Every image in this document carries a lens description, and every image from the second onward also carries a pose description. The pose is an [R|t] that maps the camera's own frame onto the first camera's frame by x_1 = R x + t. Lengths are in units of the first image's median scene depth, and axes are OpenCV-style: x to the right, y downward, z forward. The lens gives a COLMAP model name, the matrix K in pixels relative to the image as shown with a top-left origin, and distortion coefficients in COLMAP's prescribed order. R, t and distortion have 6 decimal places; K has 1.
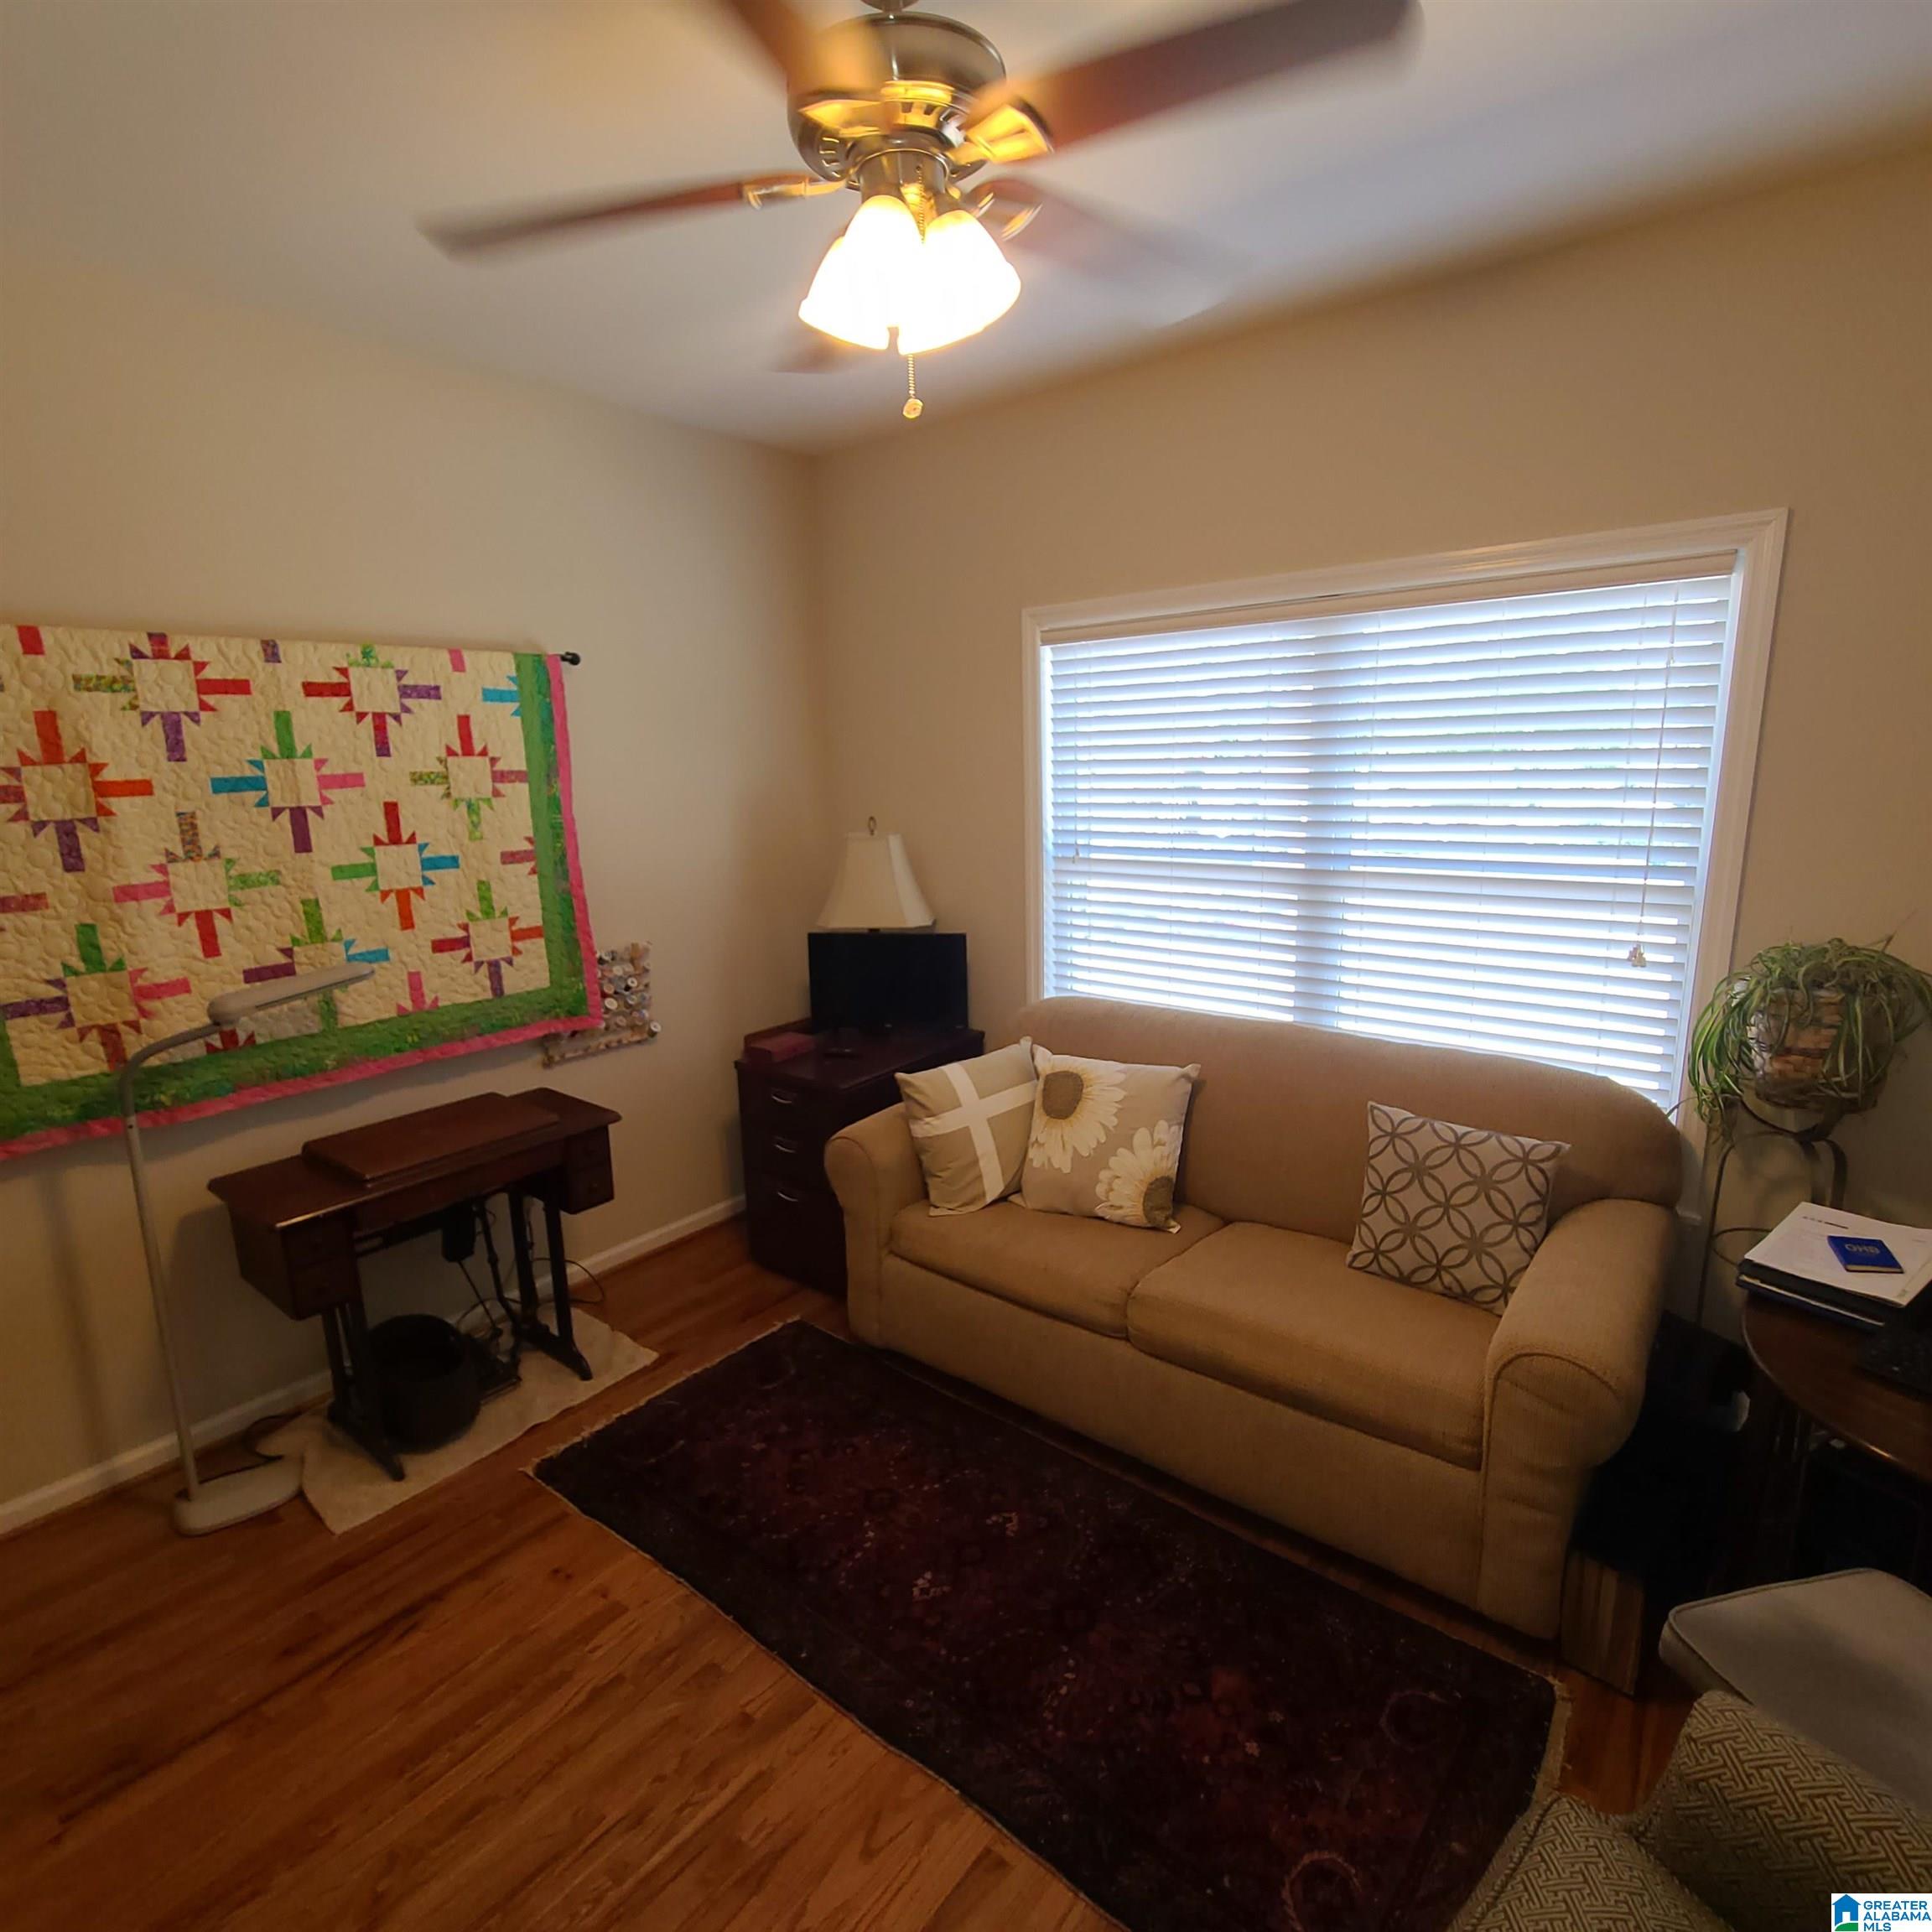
lens RADIAL K [[1053.6, 0, 962.6], [0, 1053.6, 978.5], [0, 0, 1]] dist [-0.001661, -0.000143]
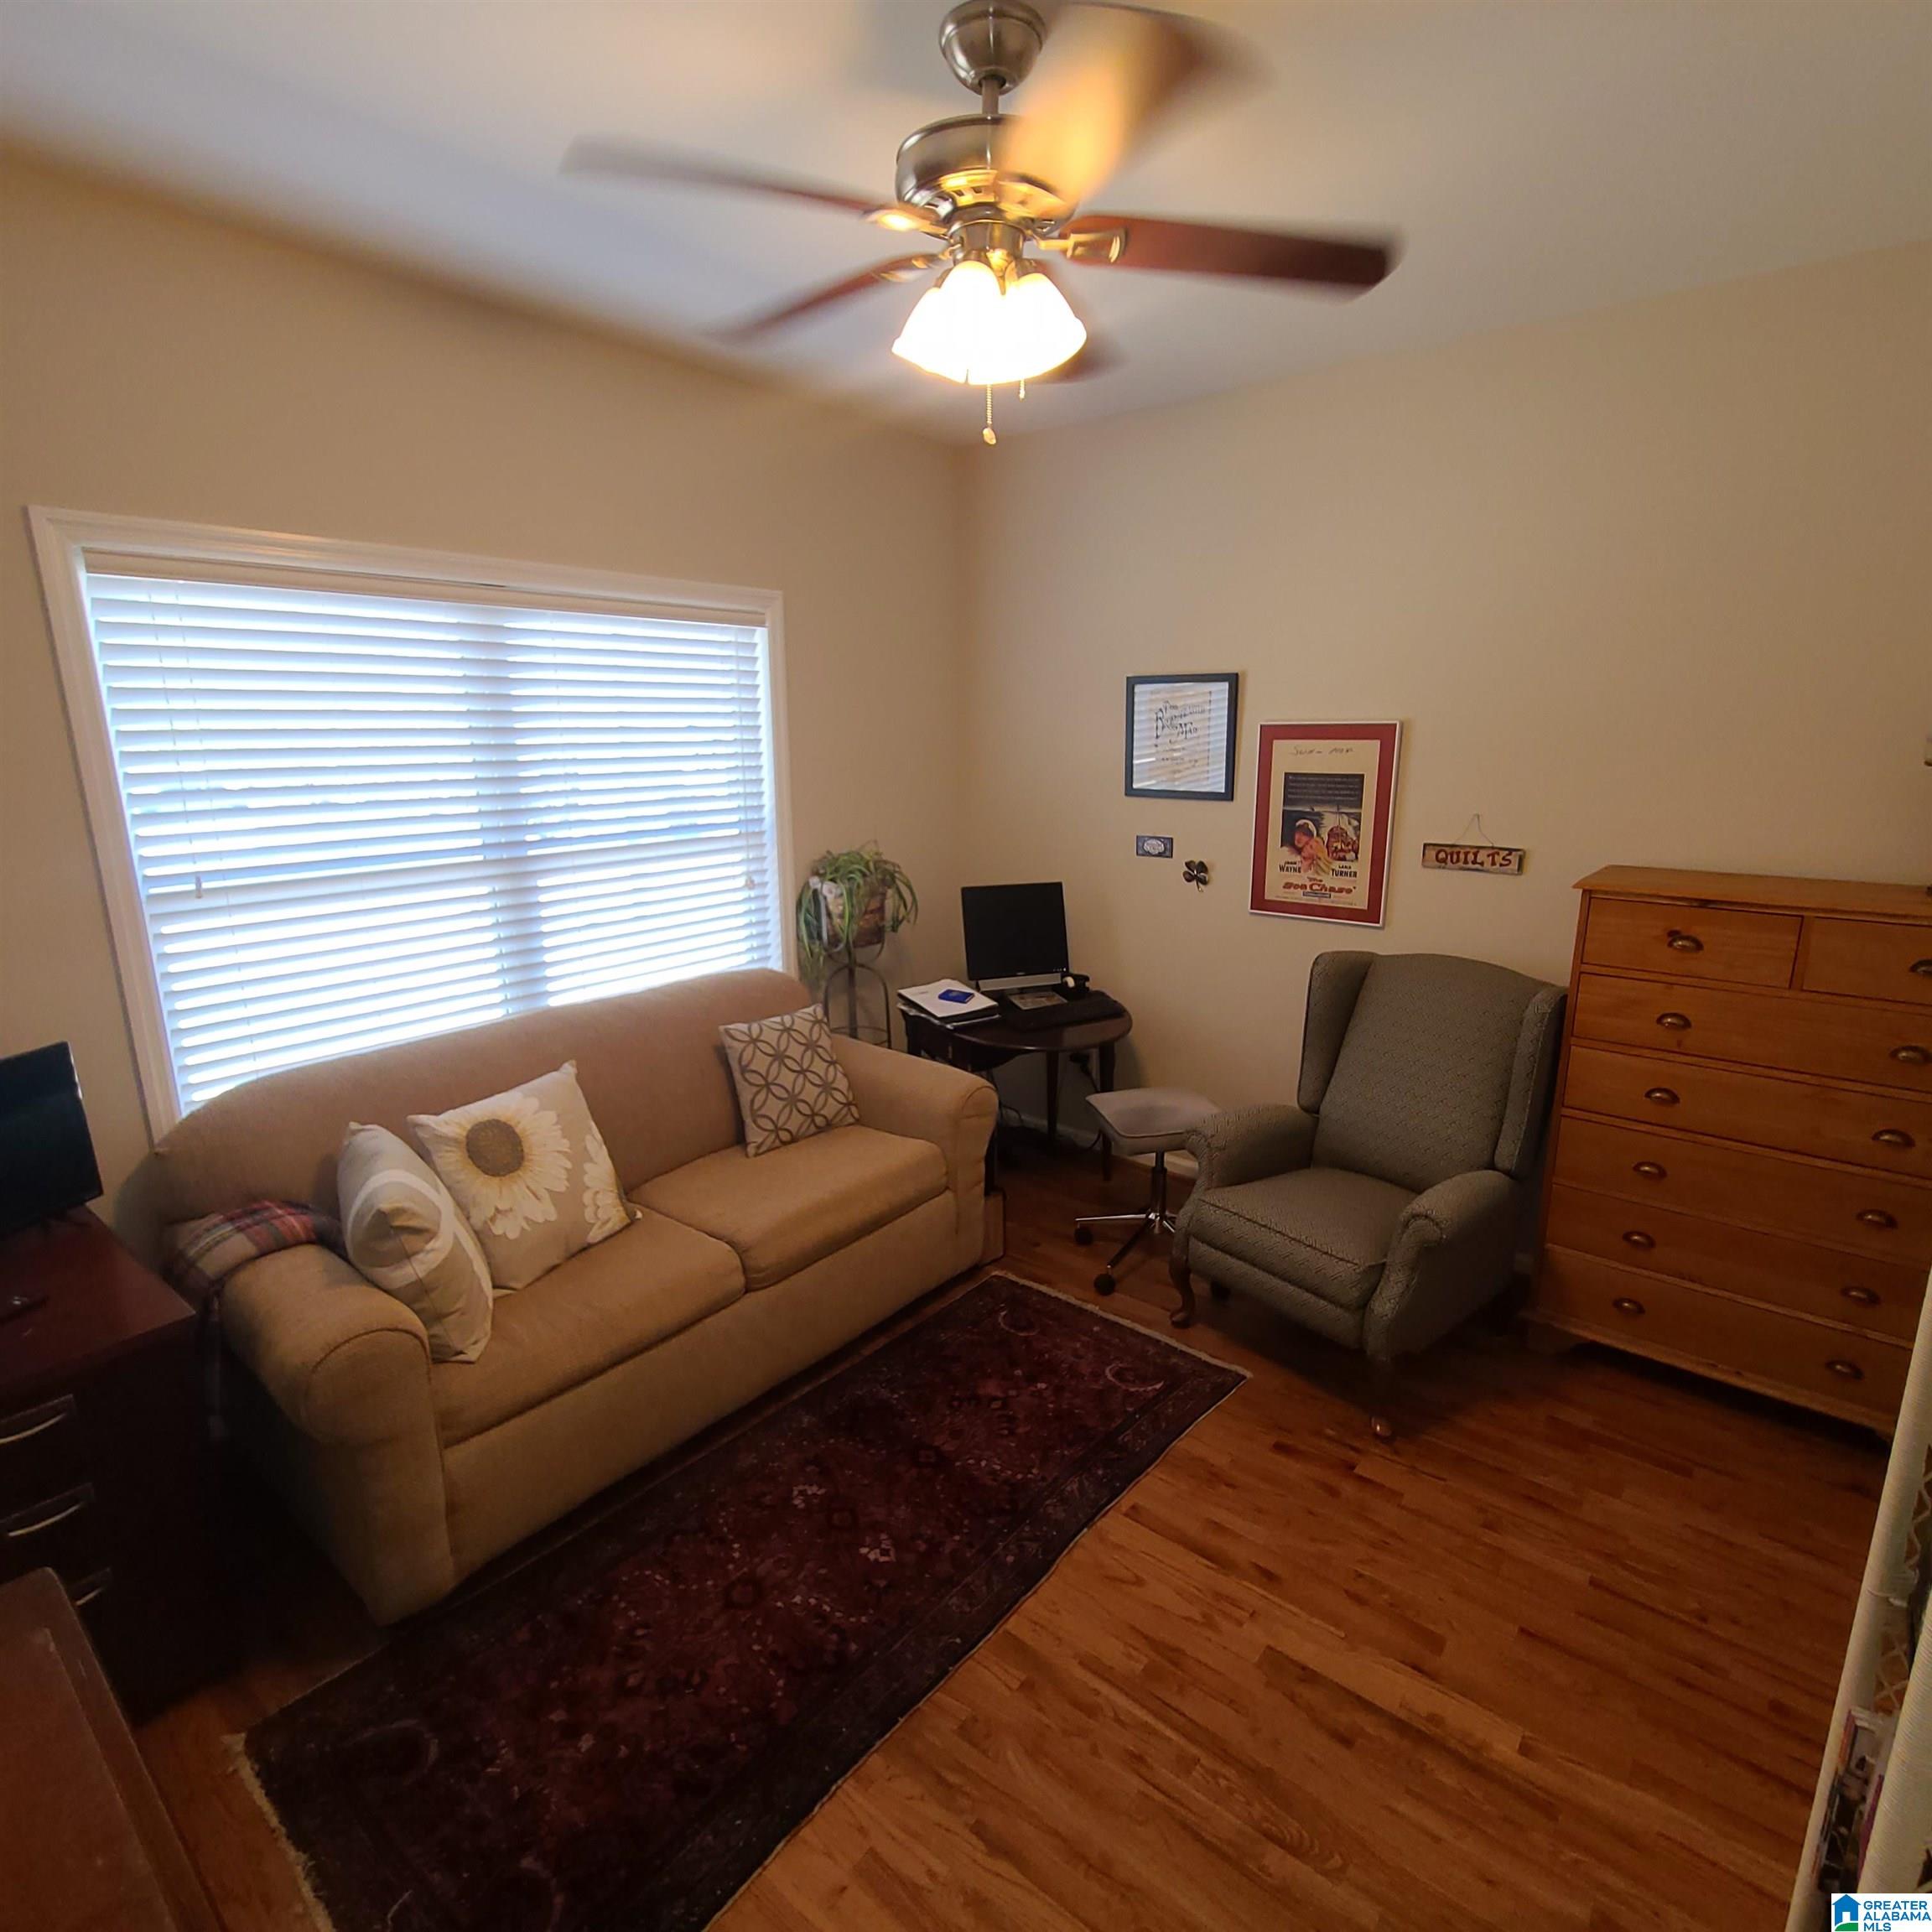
lens RADIAL K [[1053.6, 0, 962.6], [0, 1053.6, 978.5], [0, 0, 1]] dist [-0.001661, -0.000143]
pose [[0.015553, -0.209552, 0.977674, -0.865883], [0.218225, 0.954931, 0.201206, -0.132007], [-0.975775, 0.210223, 0.060582, 0.704309]]
